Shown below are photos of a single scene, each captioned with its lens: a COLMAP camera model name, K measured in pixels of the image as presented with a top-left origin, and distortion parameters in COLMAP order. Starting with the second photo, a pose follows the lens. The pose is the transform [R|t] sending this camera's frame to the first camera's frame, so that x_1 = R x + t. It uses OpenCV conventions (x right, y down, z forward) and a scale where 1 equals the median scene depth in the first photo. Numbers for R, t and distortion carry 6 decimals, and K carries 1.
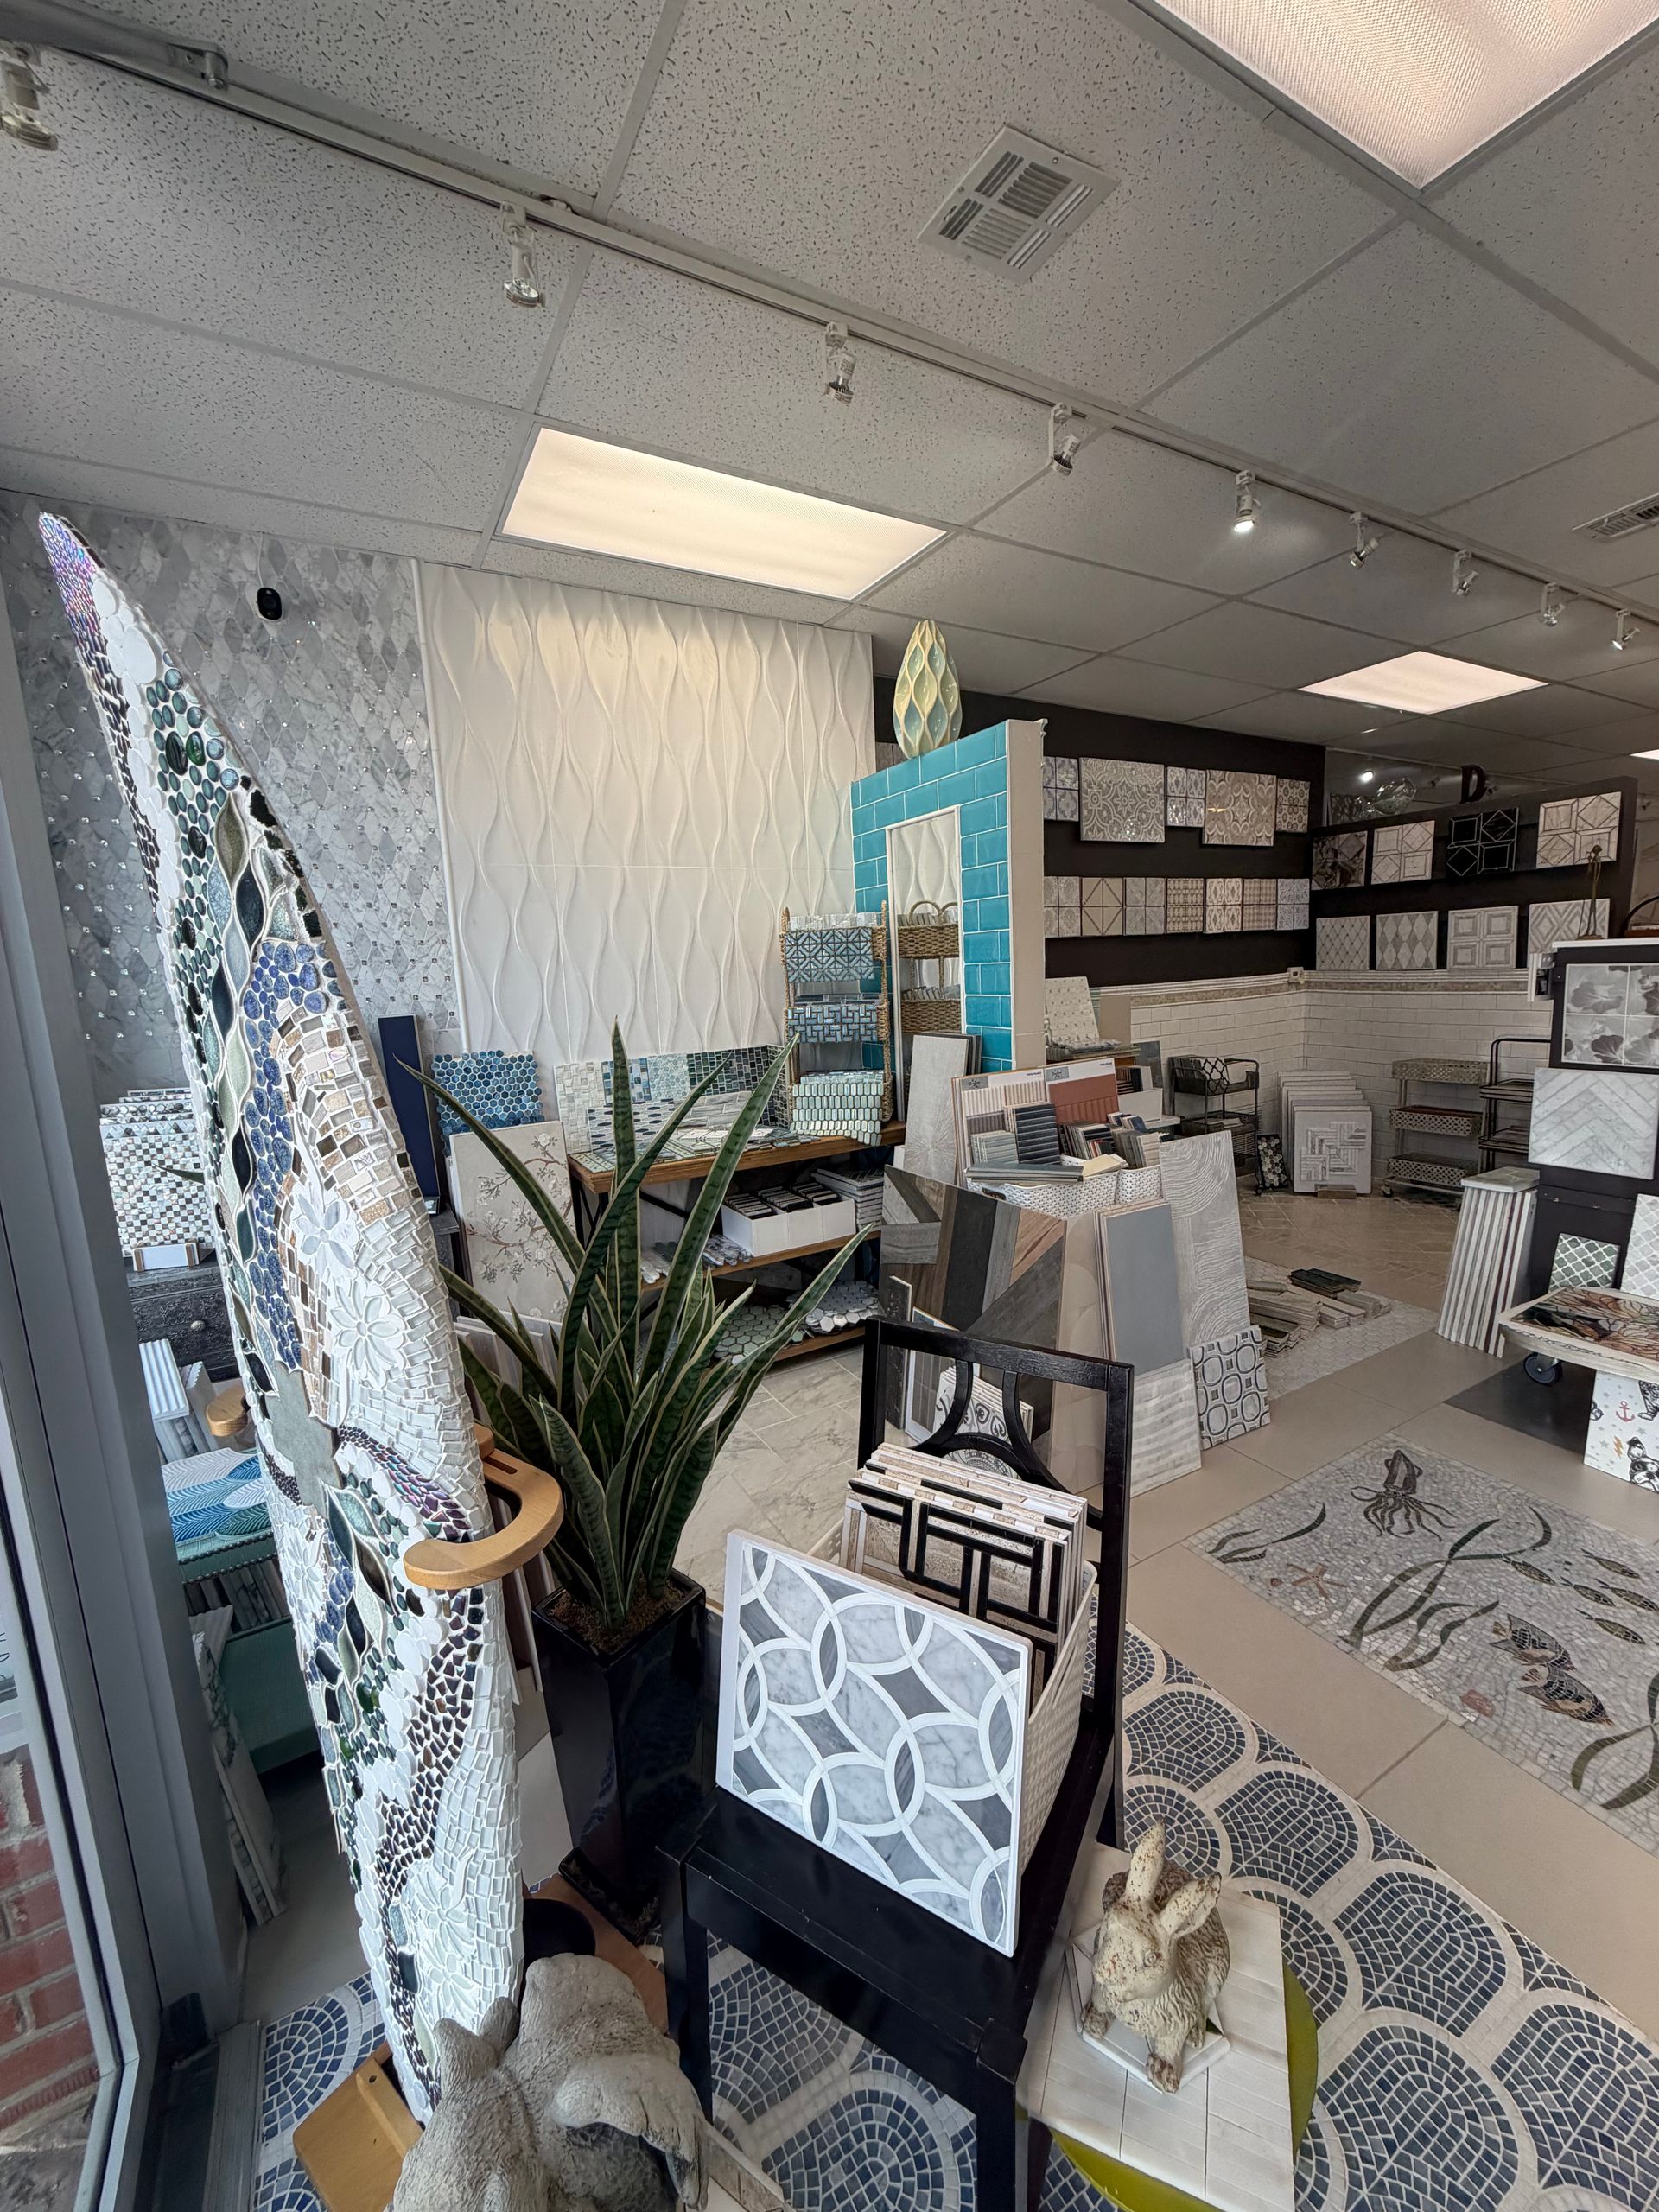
lens RADIAL K [[874.0, 0, 815.9], [0, 874.0, 1095.9], [0, 0, 1]] dist [0.000878, -0.000118]
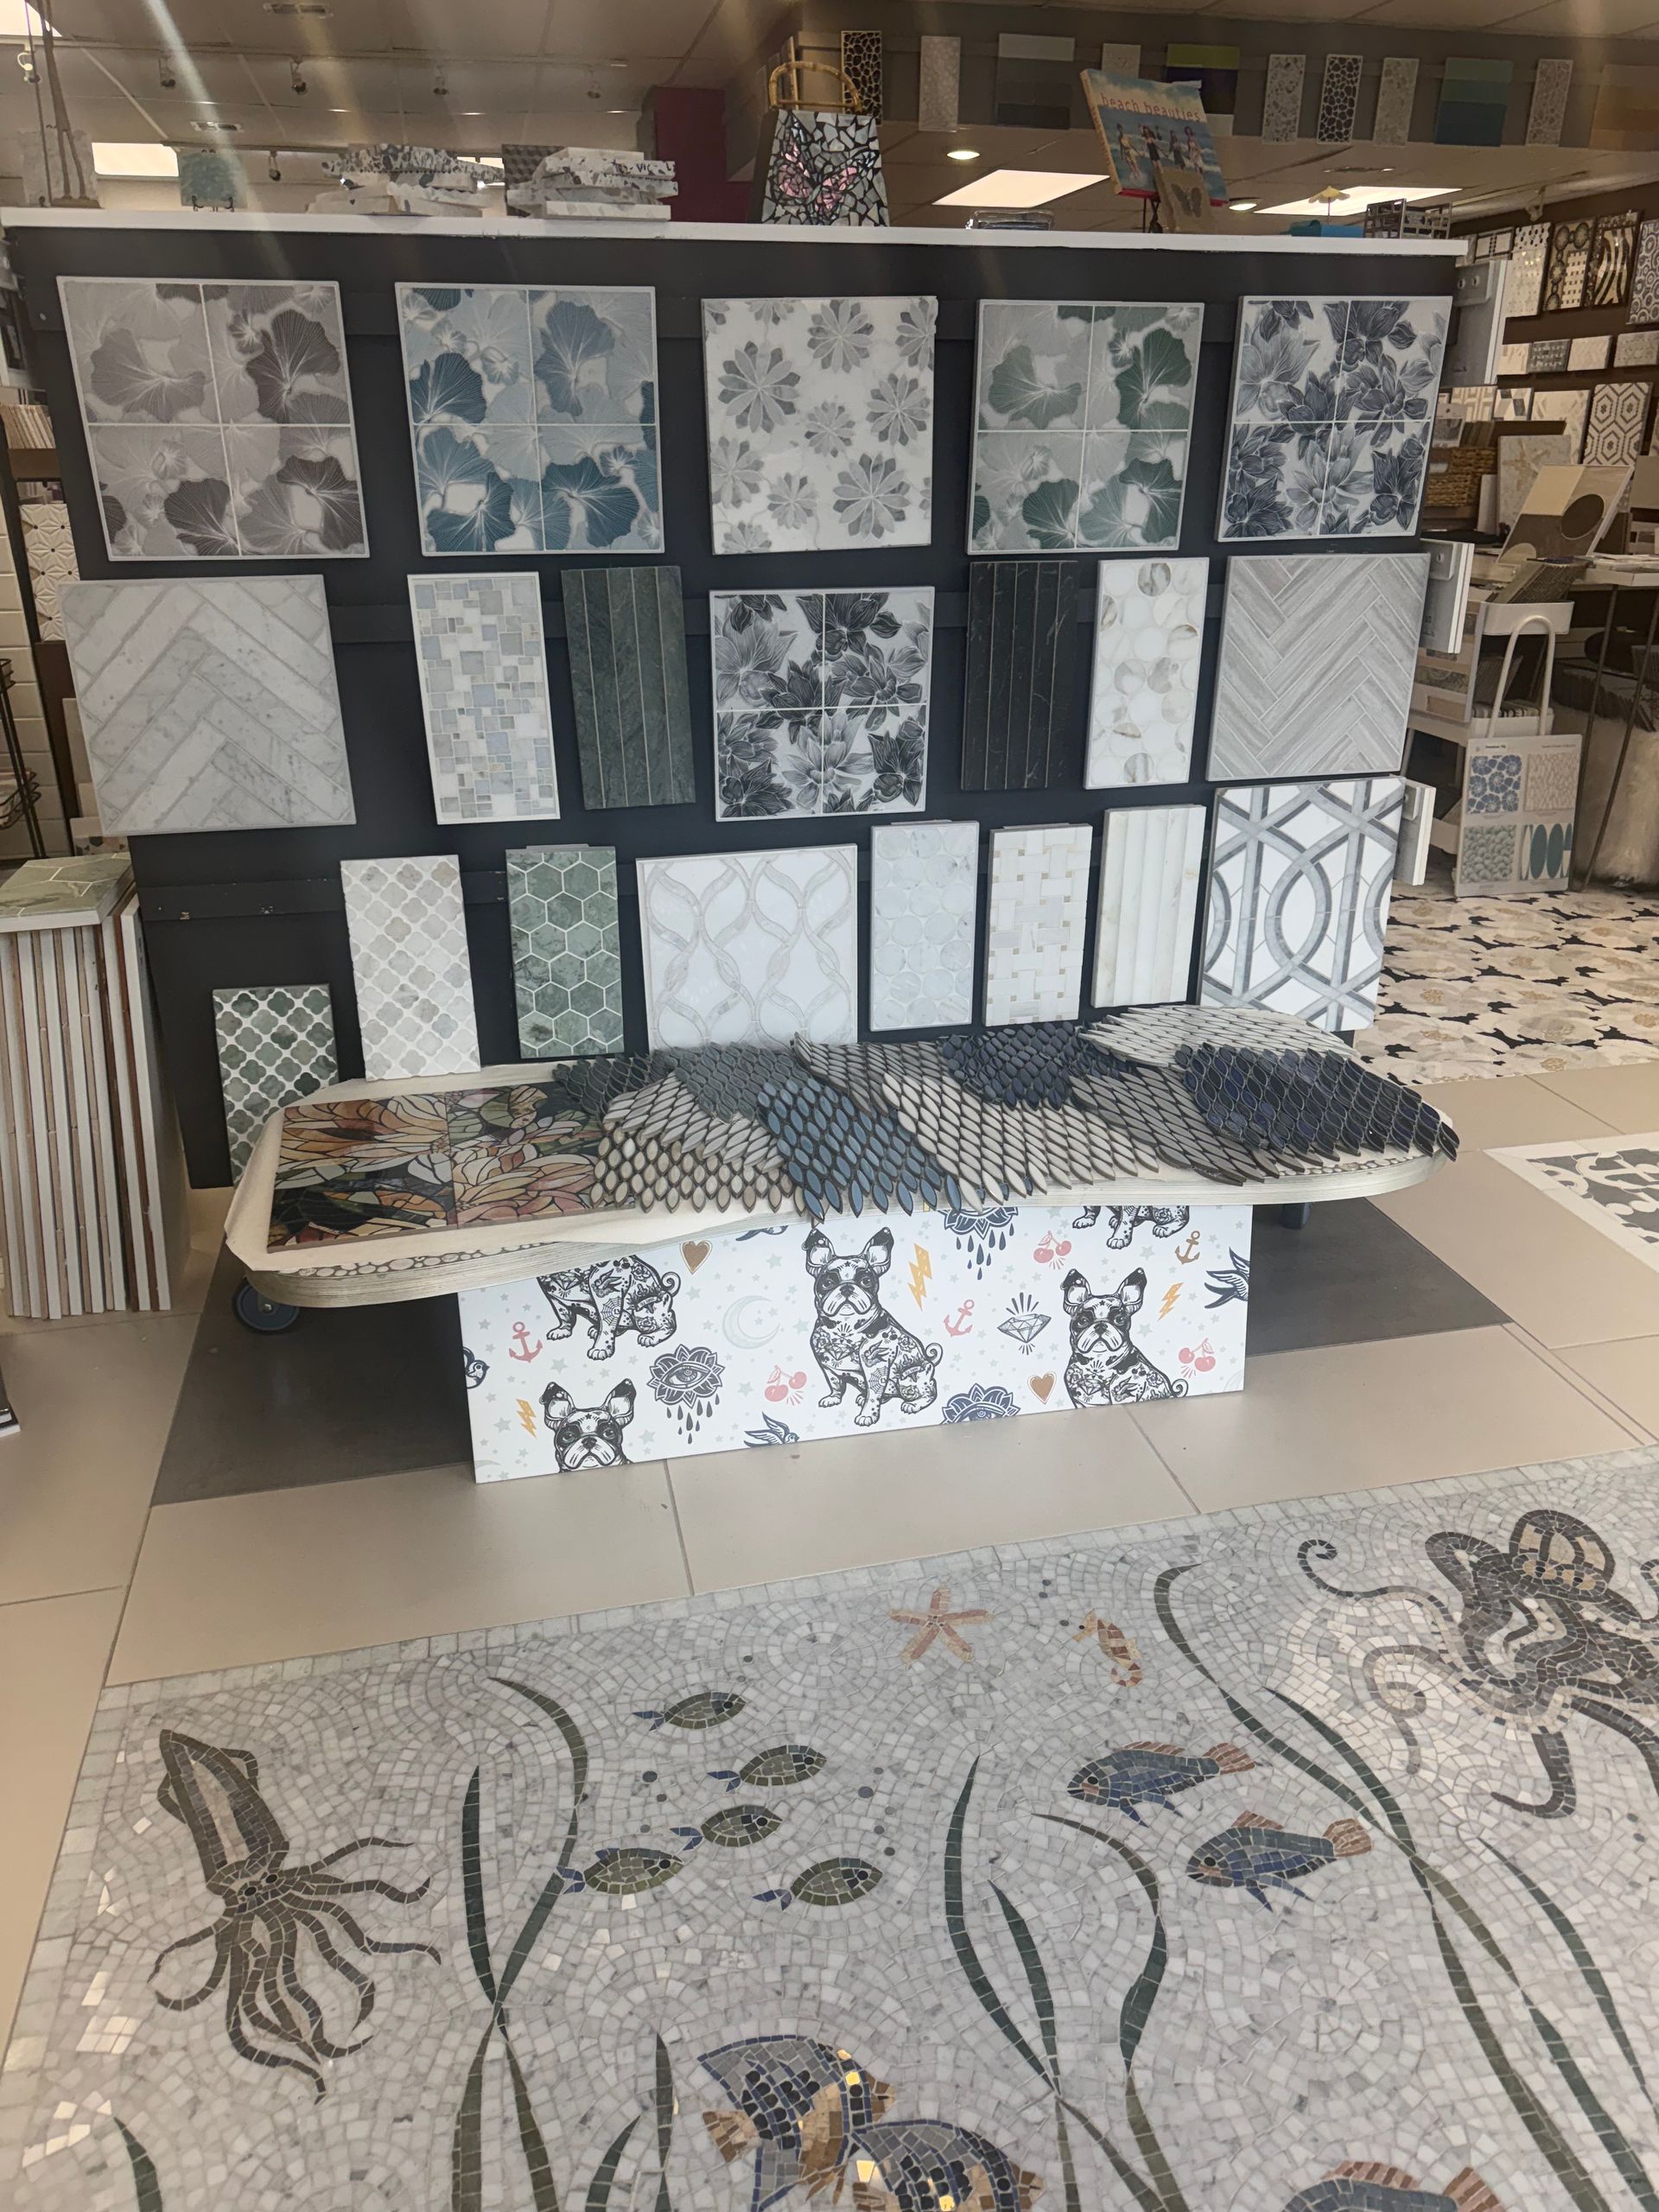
lens RADIAL K [[1569.4, 0, 822.4], [0, 1569.4, 1092.0], [0, 0, 1]] dist [0.050999, -0.016279]
pose [[0.274566, -0.331190, 0.902733, 0.244288], [0.137871, 0.942672, 0.303910, 0.012276], [-0.951633, 0.041017, 0.304488, 0.528803]]
